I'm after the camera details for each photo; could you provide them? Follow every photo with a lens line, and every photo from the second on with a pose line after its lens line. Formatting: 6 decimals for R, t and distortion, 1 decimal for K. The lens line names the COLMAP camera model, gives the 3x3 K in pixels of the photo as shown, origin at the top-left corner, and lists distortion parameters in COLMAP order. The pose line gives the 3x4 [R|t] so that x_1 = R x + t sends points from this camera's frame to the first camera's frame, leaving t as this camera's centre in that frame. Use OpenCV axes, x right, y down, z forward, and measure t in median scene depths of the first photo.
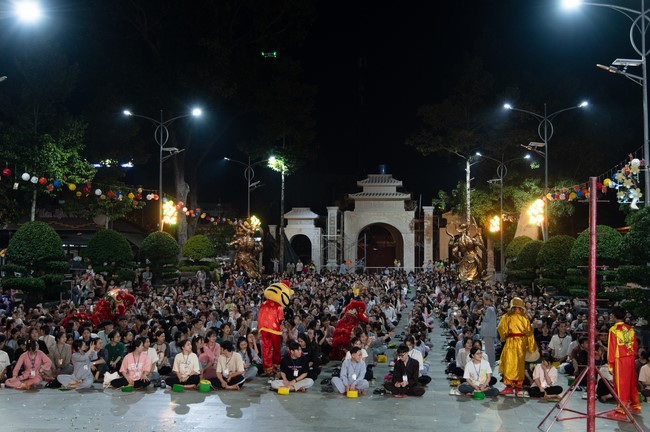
lens RADIAL K [[842.0, 0, 325.0], [0, 842.0, 215.4], [0, 0, 1]] dist [0.026991, 0.000000]
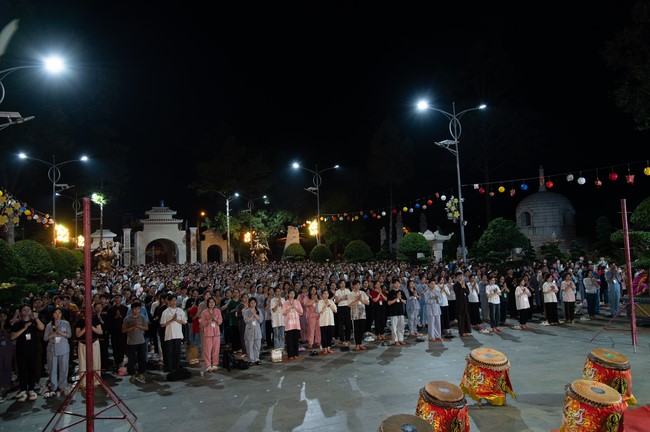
lens RADIAL K [[495.4, 0, 324.8], [0, 495.4, 217.8], [0, 0, 1]] dist [0.002246, -0.001742]
pose [[0.861281, -0.004725, 0.508106, -0.139939], [0.021385, 0.999408, -0.026956, 0.001620], [-0.507678, 0.034083, 0.860873, 0.075099]]
